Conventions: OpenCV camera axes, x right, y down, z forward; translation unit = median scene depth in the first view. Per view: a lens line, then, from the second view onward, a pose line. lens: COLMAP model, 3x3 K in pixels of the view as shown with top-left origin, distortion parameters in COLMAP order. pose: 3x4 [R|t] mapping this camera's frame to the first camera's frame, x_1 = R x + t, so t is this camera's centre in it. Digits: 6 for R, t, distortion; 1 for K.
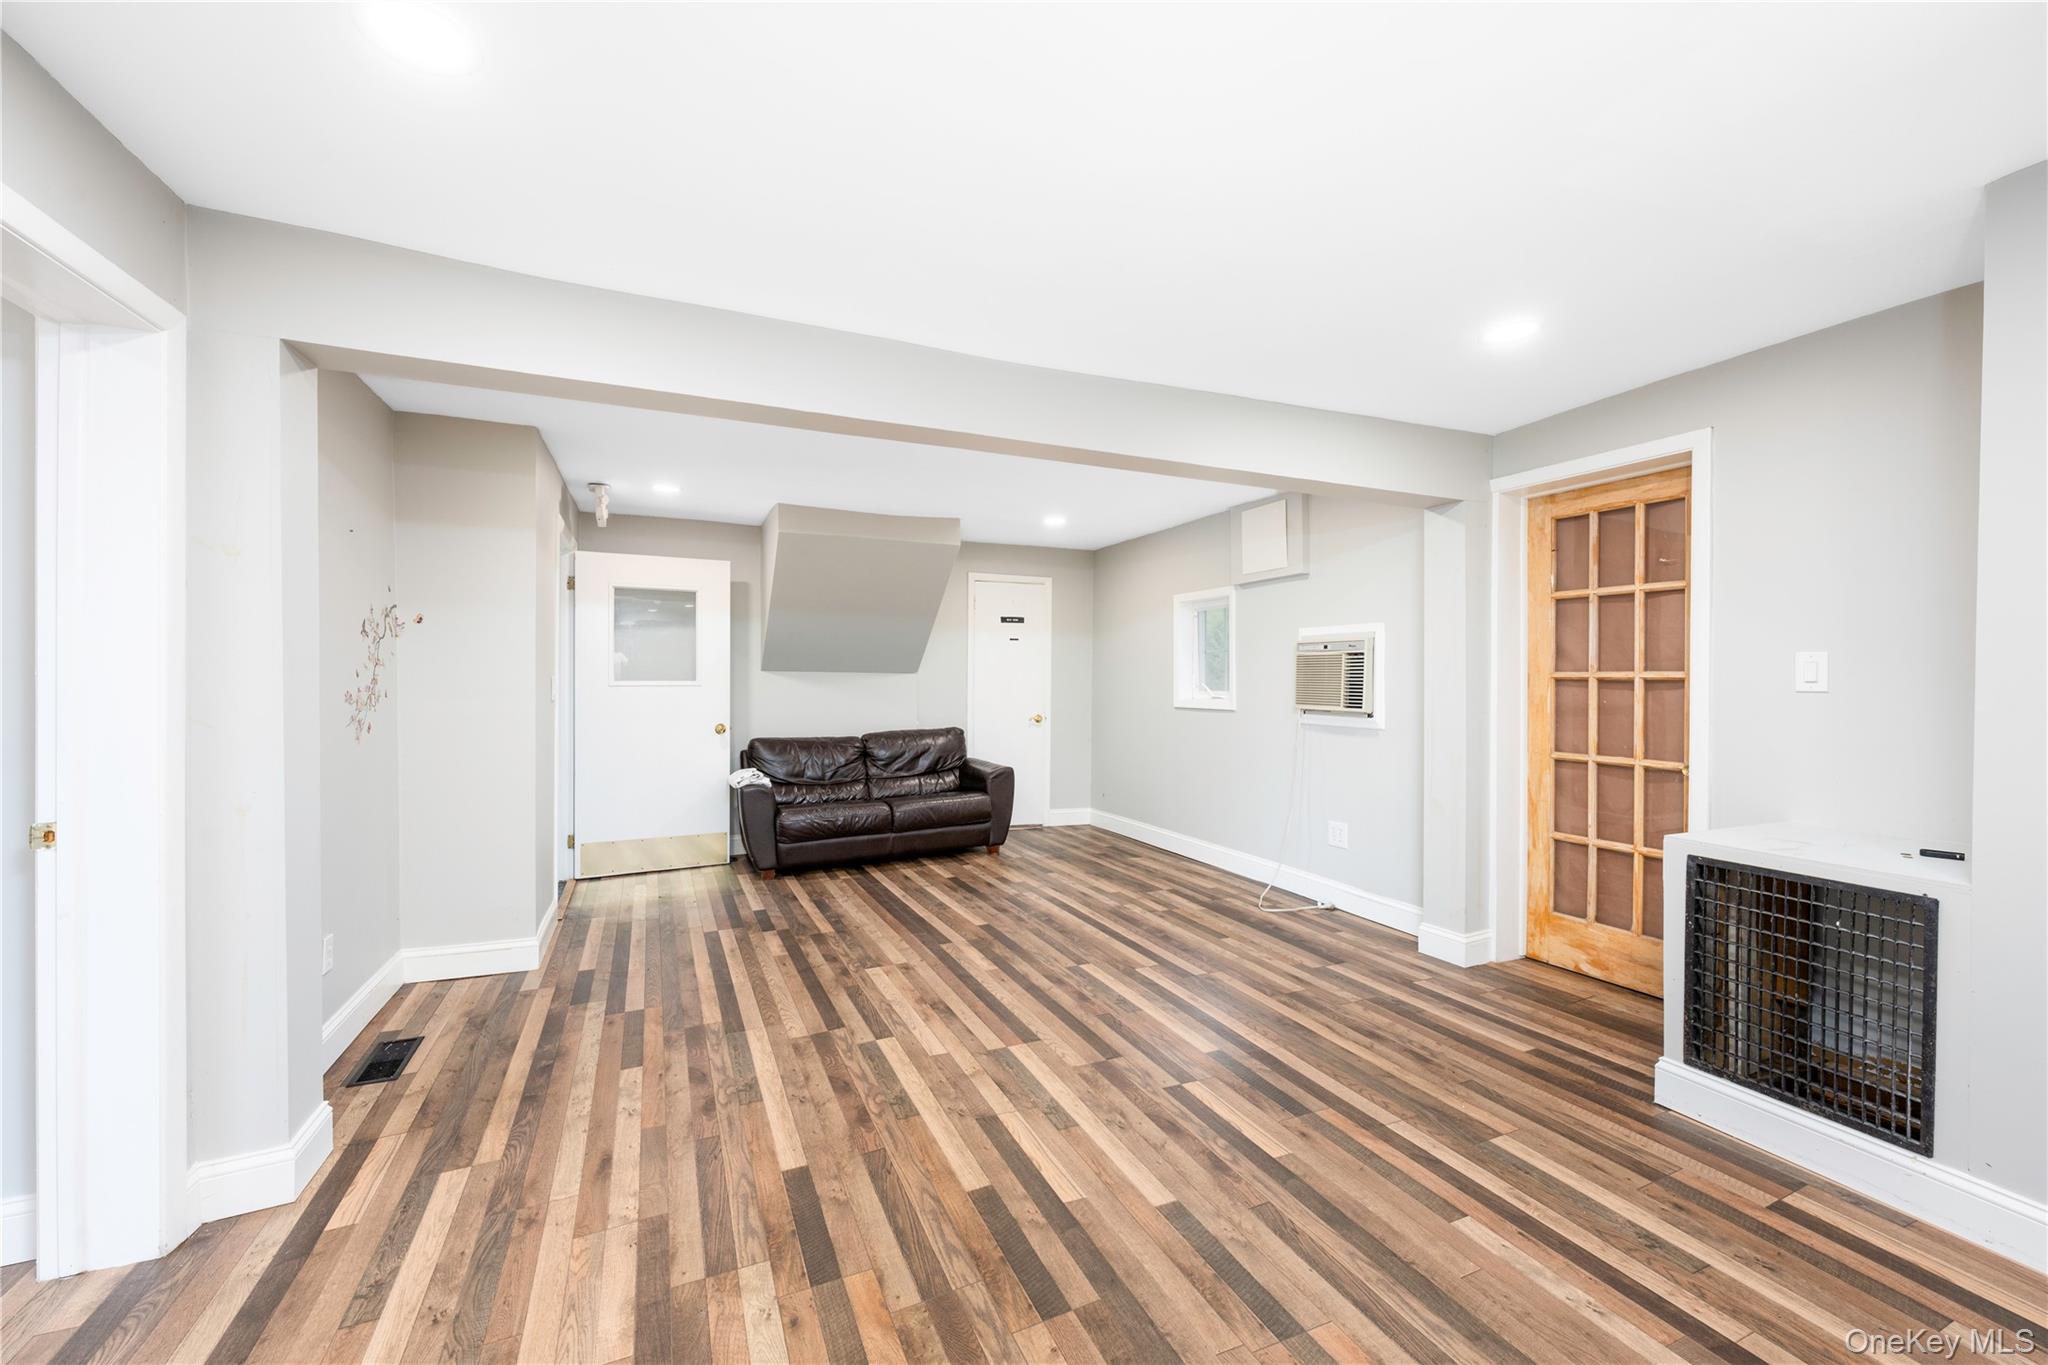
lens RADIAL K [[753.8, 0, 1024.0], [0, 753.8, 682.5], [0, 0, 1]] dist [0.000568, -0.000042]
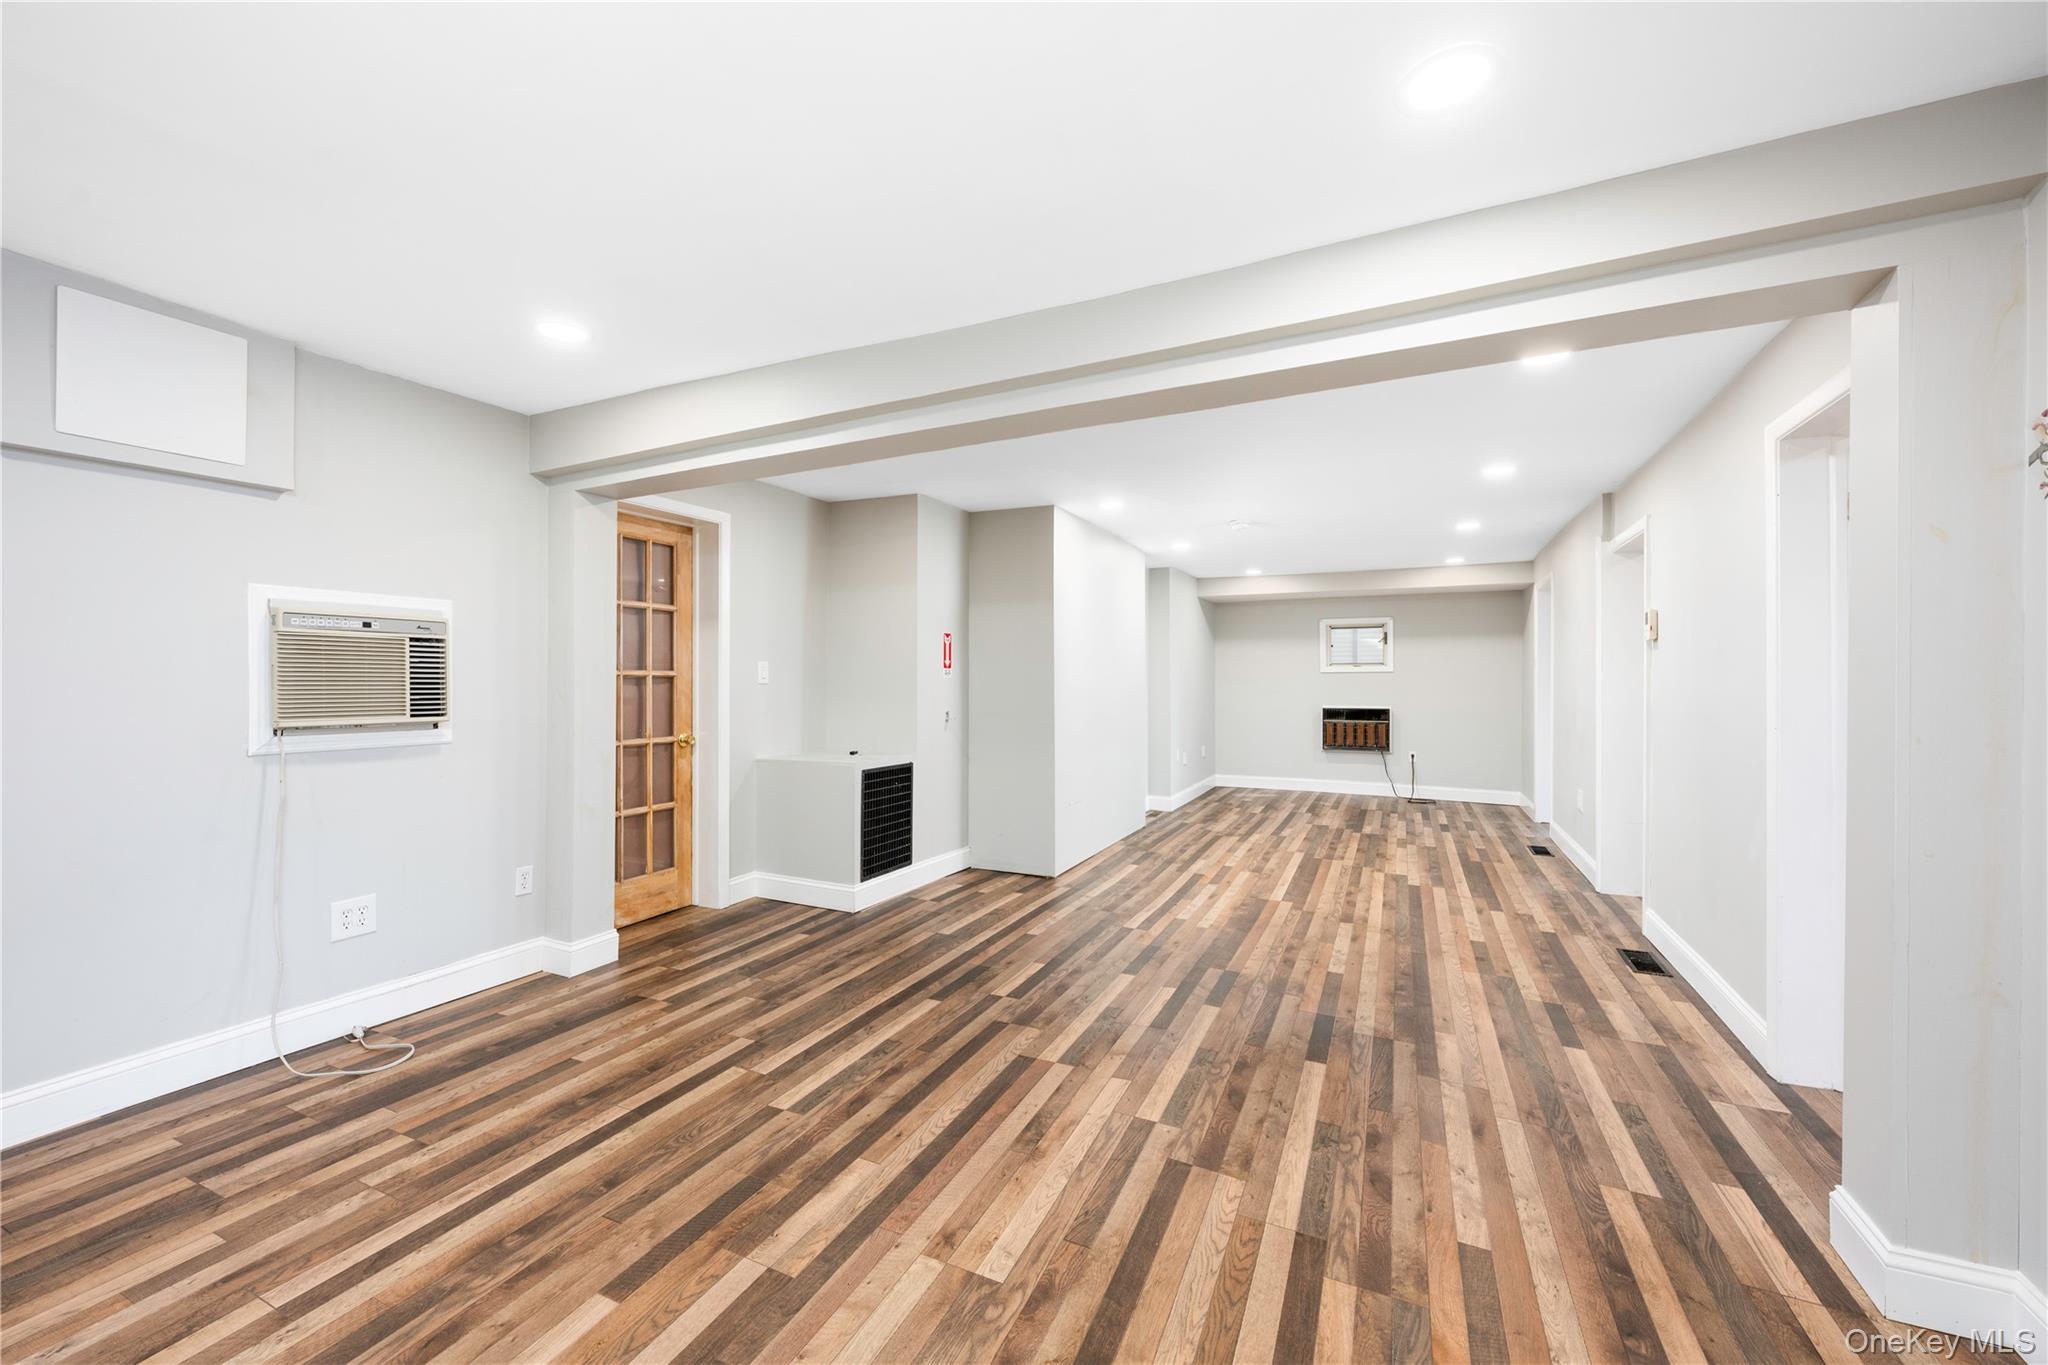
lens RADIAL K [[753.8, 0, 1024.0], [0, 753.8, 682.5], [0, 0, 1]] dist [0.000568, -0.000042]
pose [[-0.609362, -0.006723, 0.792863, -0.743111], [0.000634, 0.999960, 0.008966, -0.005758], [-0.792892, 0.005966, -0.609333, 1.593004]]
